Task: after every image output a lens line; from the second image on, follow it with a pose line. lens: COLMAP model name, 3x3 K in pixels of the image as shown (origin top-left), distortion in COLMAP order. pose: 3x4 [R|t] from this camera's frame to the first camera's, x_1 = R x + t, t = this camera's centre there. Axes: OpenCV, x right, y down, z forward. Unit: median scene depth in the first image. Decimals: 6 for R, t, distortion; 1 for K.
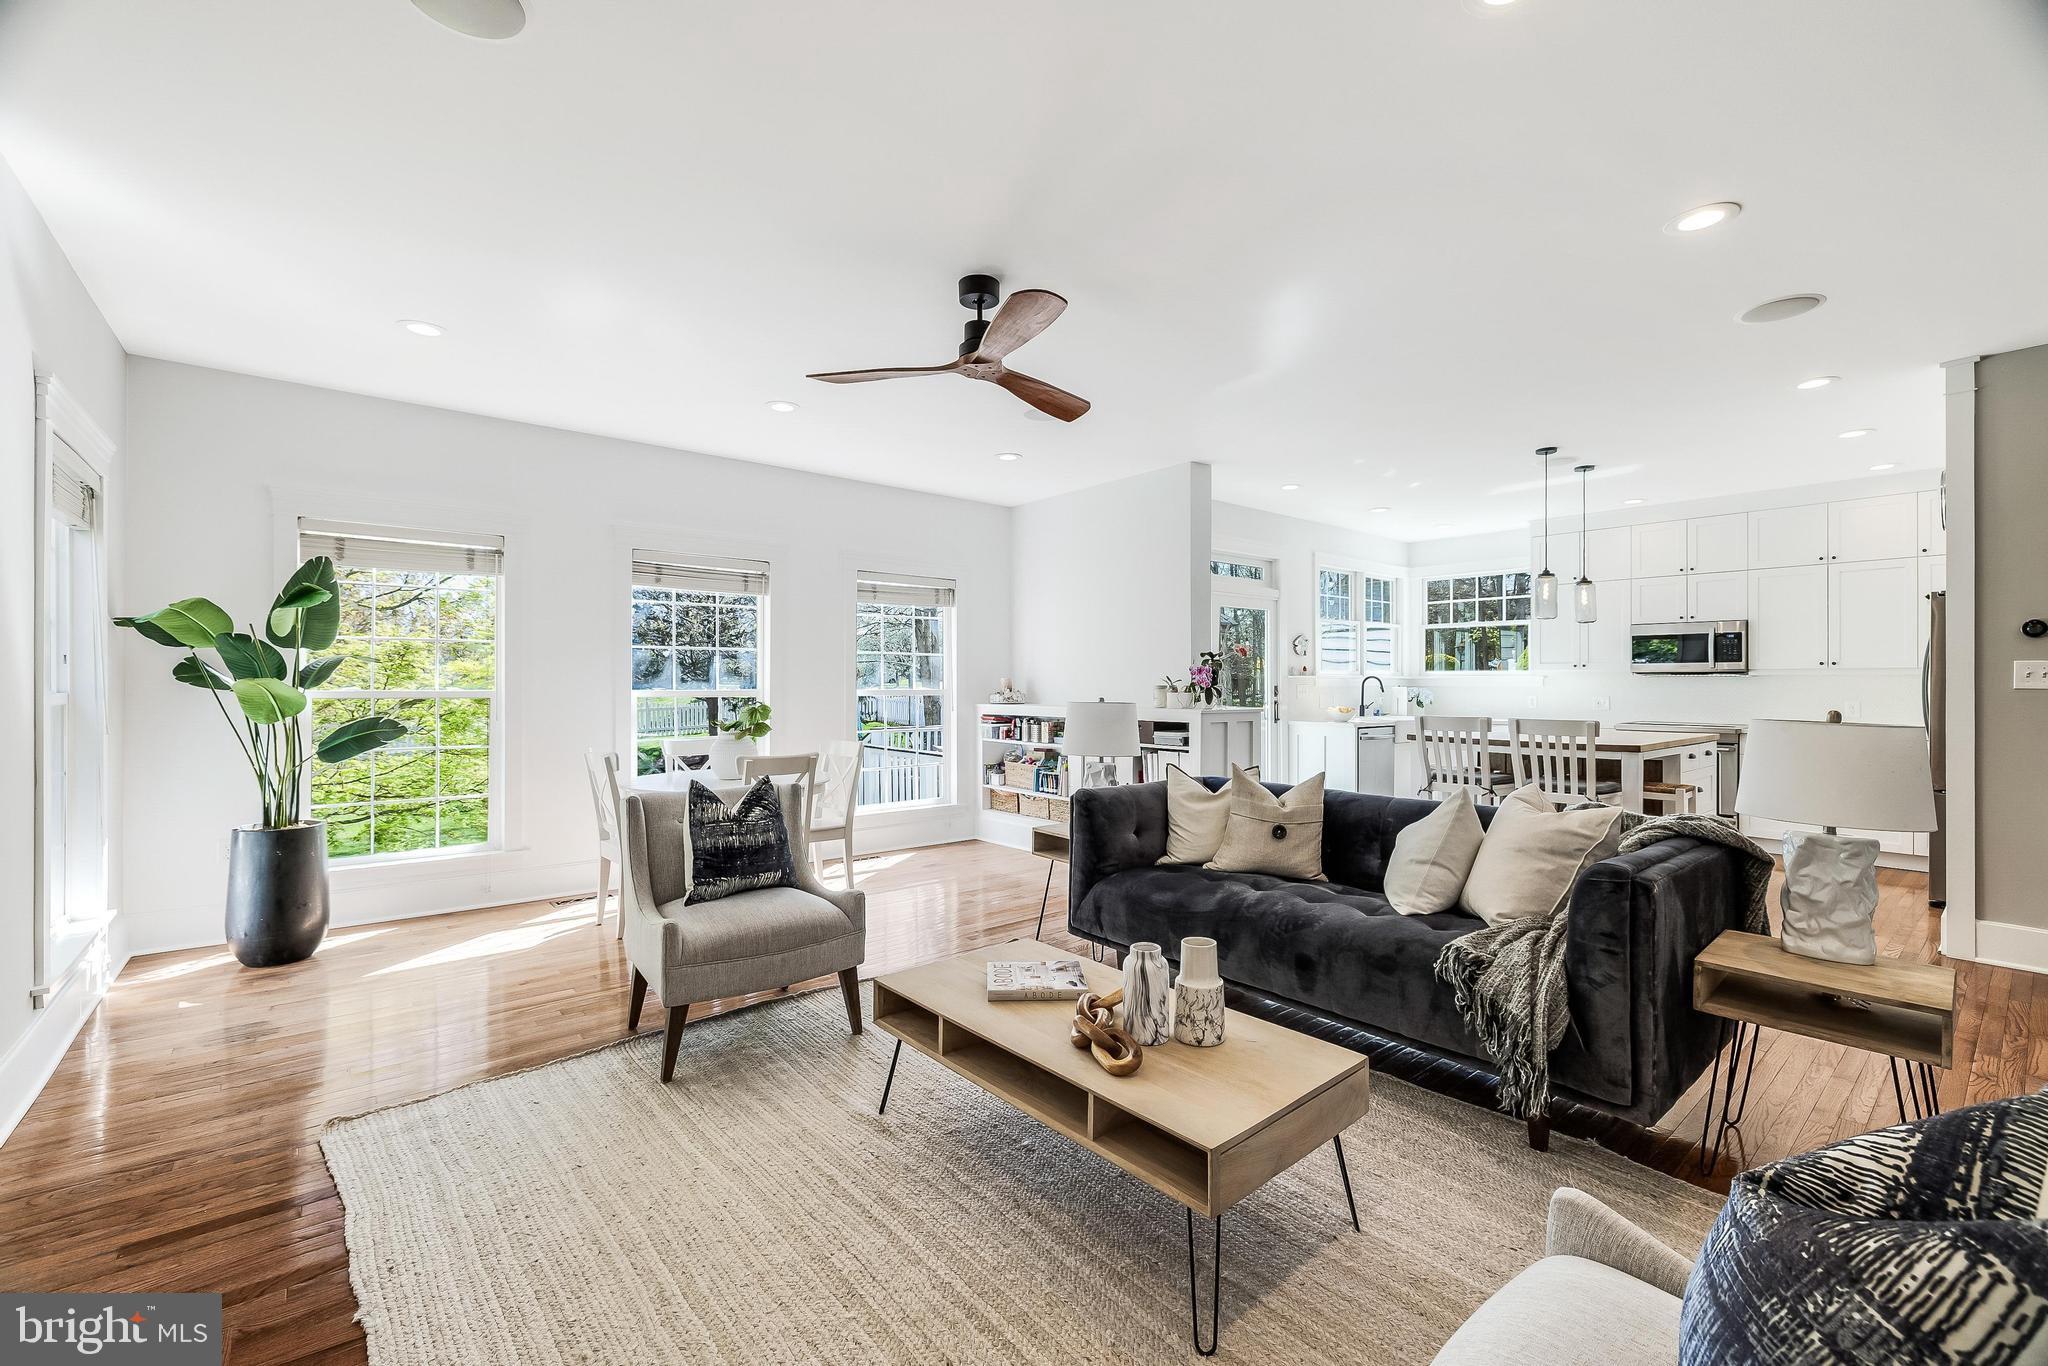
lens RADIAL K [[850.9, 0, 1020.6], [0, 850.9, 687.2], [0, 0, 1]] dist [0.000817, -0.000637]
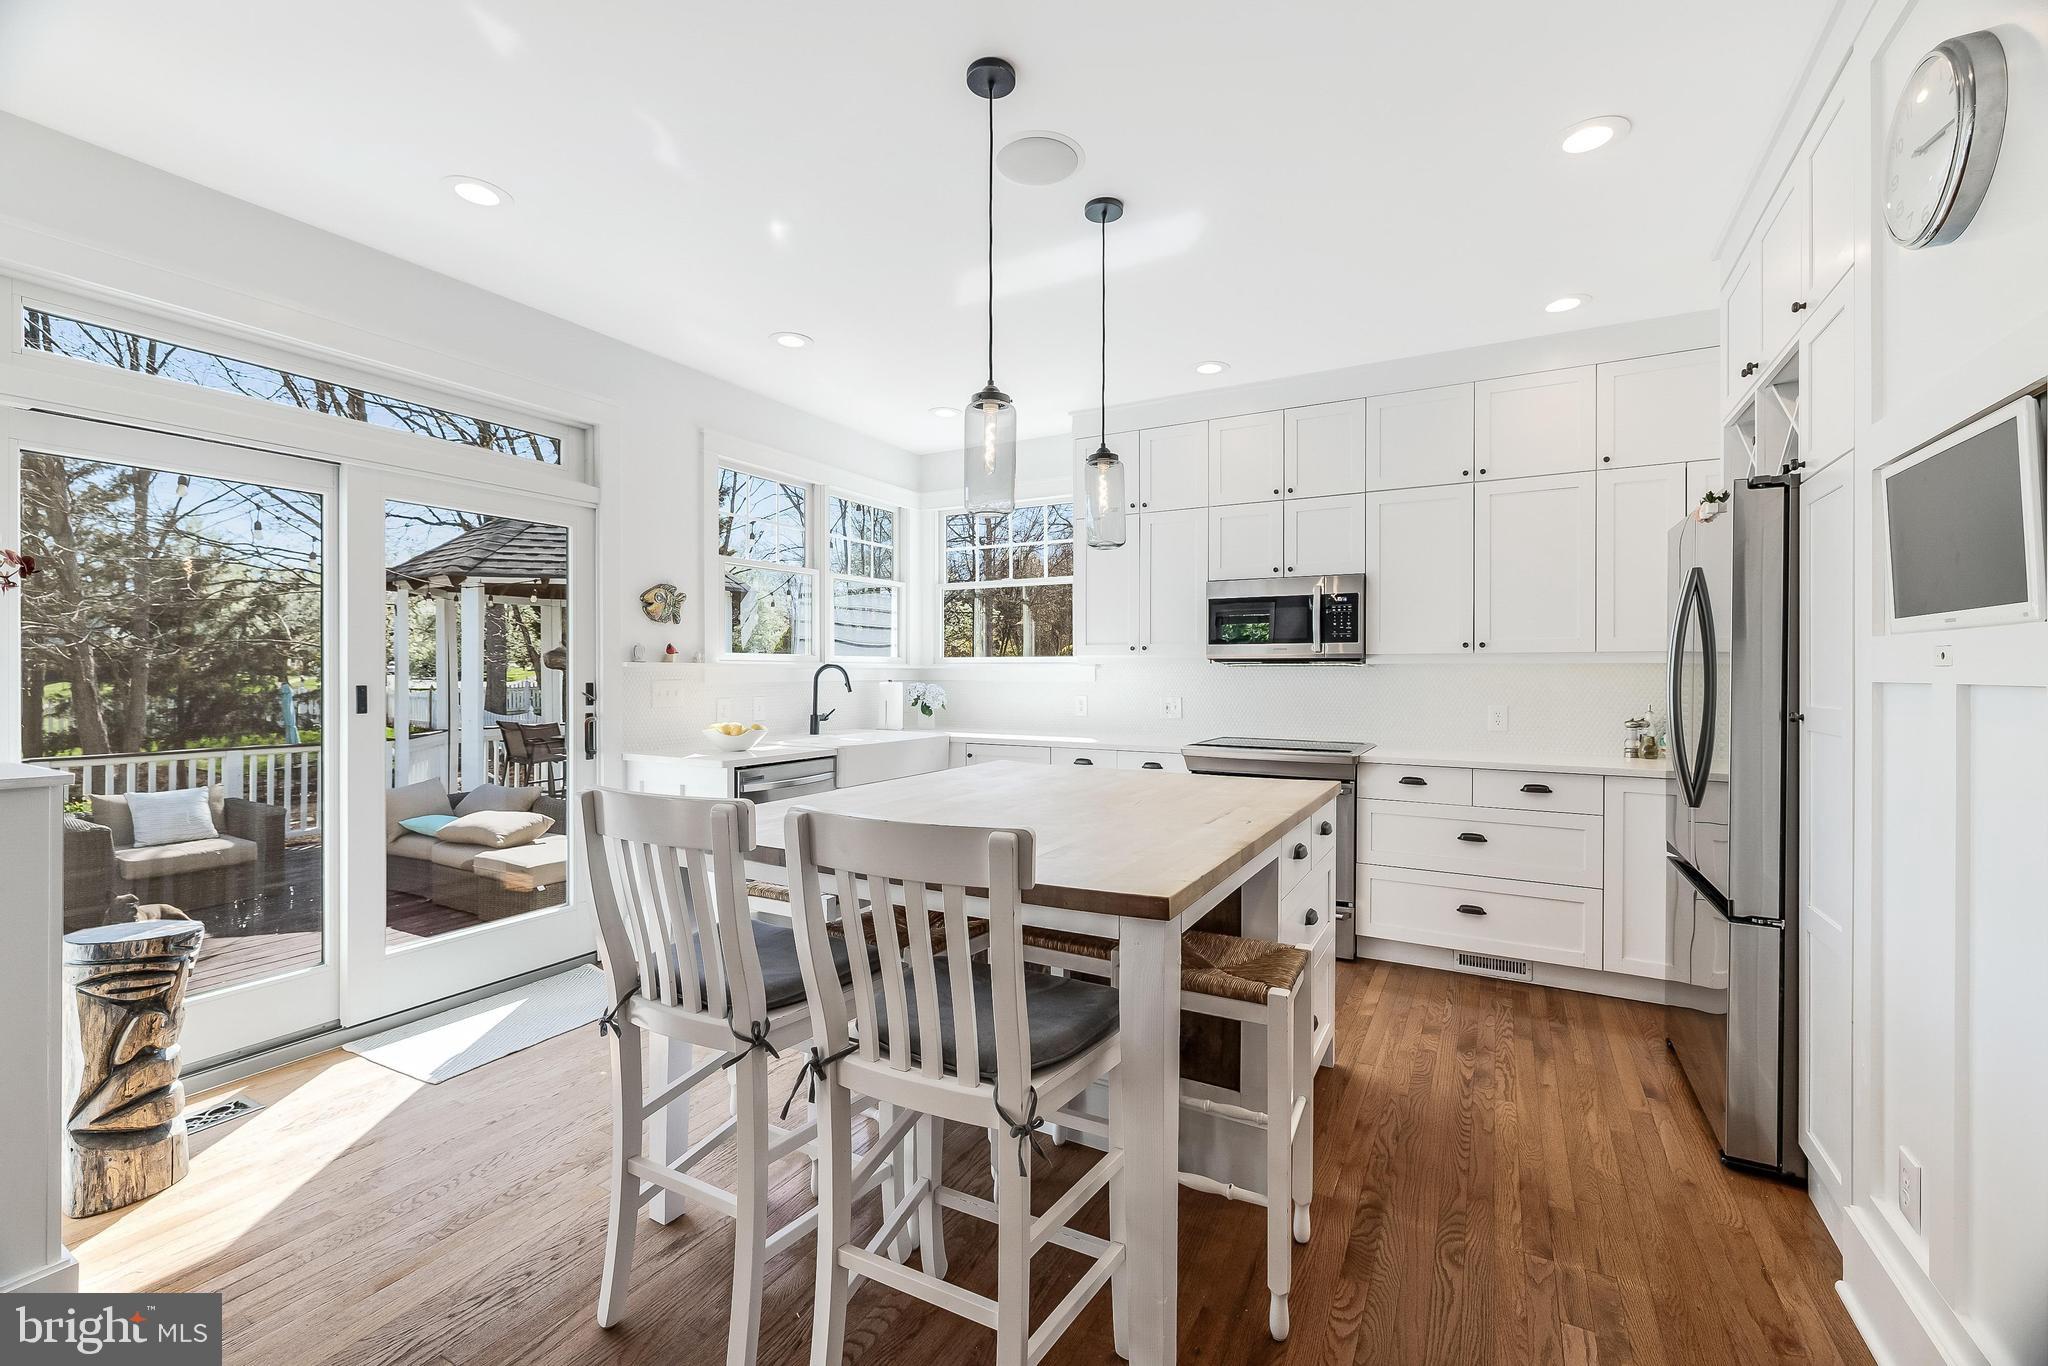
lens RADIAL K [[850.9, 0, 1032.0], [0, 850.9, 671.1], [0, 0, 1]] dist [0.000817, -0.000637]
pose [[0.926535, 0.001076, 0.376207, 0.372797], [0.002393, 0.999959, -0.008754, -0.003591], [-0.376201, 0.009011, 0.926494, 0.485443]]
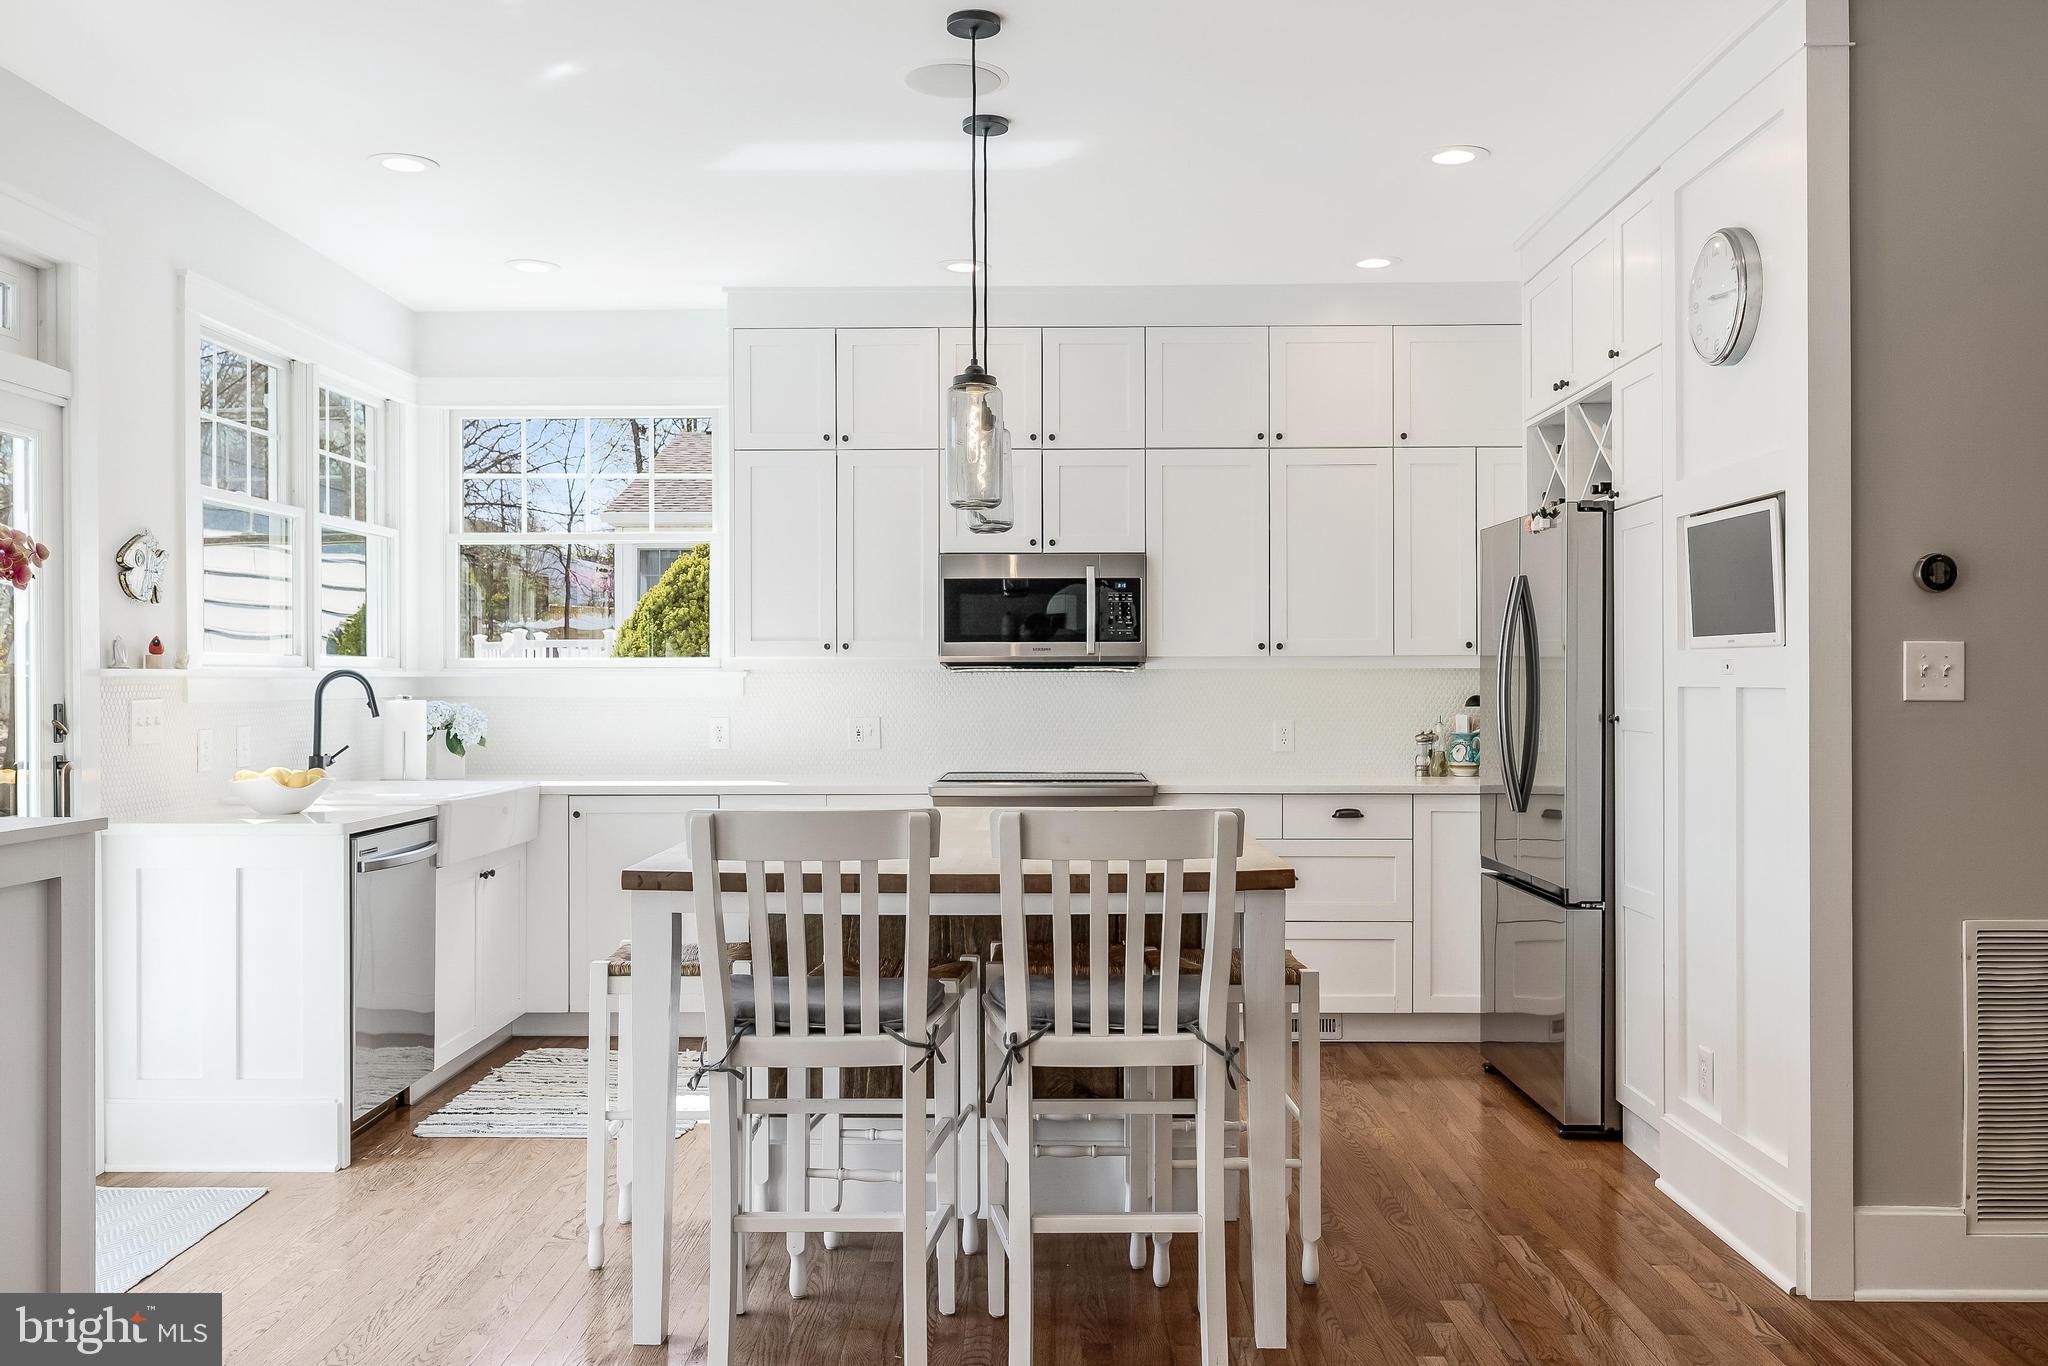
lens RADIAL K [[1706.2, 0, 1031.3], [0, 1706.2, 668.4], [0, 0, 1]] dist [-0.009302, 0.020278]
pose [[0.633430, 0.002209, 0.773797, 0.069256], [0.010167, 0.999886, -0.011177, -0.004006], [-0.773733, 0.014947, 0.633335, 0.413368]]
